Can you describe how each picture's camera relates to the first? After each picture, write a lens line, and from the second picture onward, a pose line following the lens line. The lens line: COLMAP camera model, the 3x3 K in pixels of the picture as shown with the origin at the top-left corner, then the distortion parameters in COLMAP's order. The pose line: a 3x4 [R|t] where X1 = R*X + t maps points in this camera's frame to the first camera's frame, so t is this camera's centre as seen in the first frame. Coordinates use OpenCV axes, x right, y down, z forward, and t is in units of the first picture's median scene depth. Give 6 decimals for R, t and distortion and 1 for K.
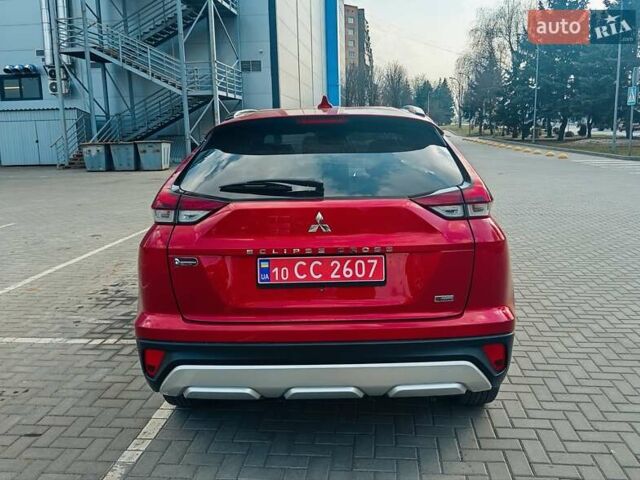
lens RADIAL K [[548.7, 0, 341.0], [0, 548.7, 214.1], [0, 0, 1]] dist [0.051868, -0.101001]
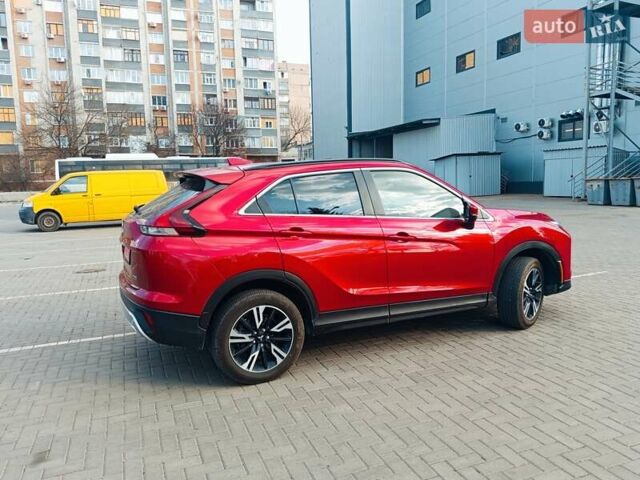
lens RADIAL K [[501.8, 0, 320.0], [0, 501.8, 240.0], [0, 0, 1]] dist [0.050054, -0.079801]
pose [[0.427449, 0.115724, -0.896602, 1.005483], [-0.117144, 0.990502, 0.071996, -0.081749], [0.896418, 0.074257, 0.436945, 0.436868]]
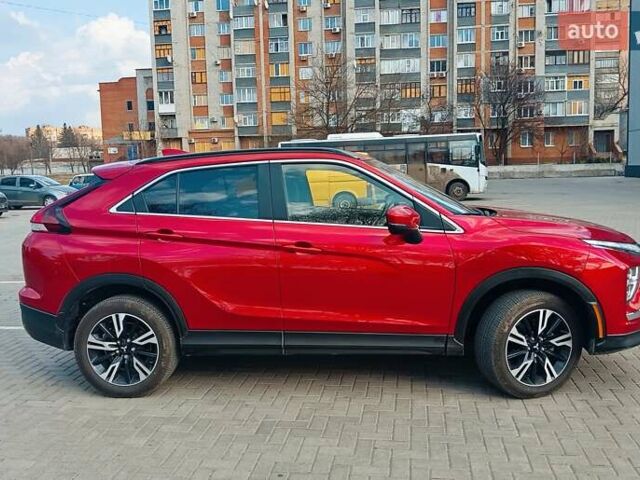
lens RADIAL K [[613.6, 0, 320.0], [0, 613.6, 240.0], [0, 0, 1]] dist [0.017663, -0.008338]
pose [[-0.087470, 0.138108, -0.986547, 1.110022], [-0.117446, 0.982006, 0.147886, -0.189542], [0.989220, 0.128802, -0.069676, 1.103055]]
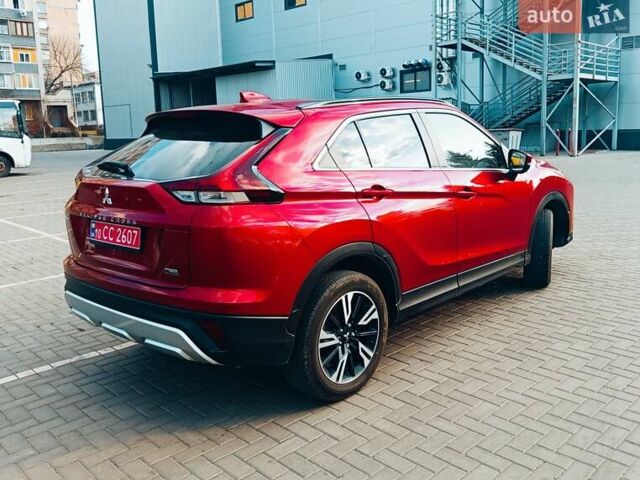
lens RADIAL K [[580.9, 0, 372.1], [0, 580.9, 217.6], [0, 0, 1]] dist [0.072937, -0.125600]
pose [[0.775763, 0.097087, -0.623511, 0.669392], [-0.084828, 0.995169, 0.049416, -0.028459], [0.625297, 0.014556, 0.780251, 0.168641]]
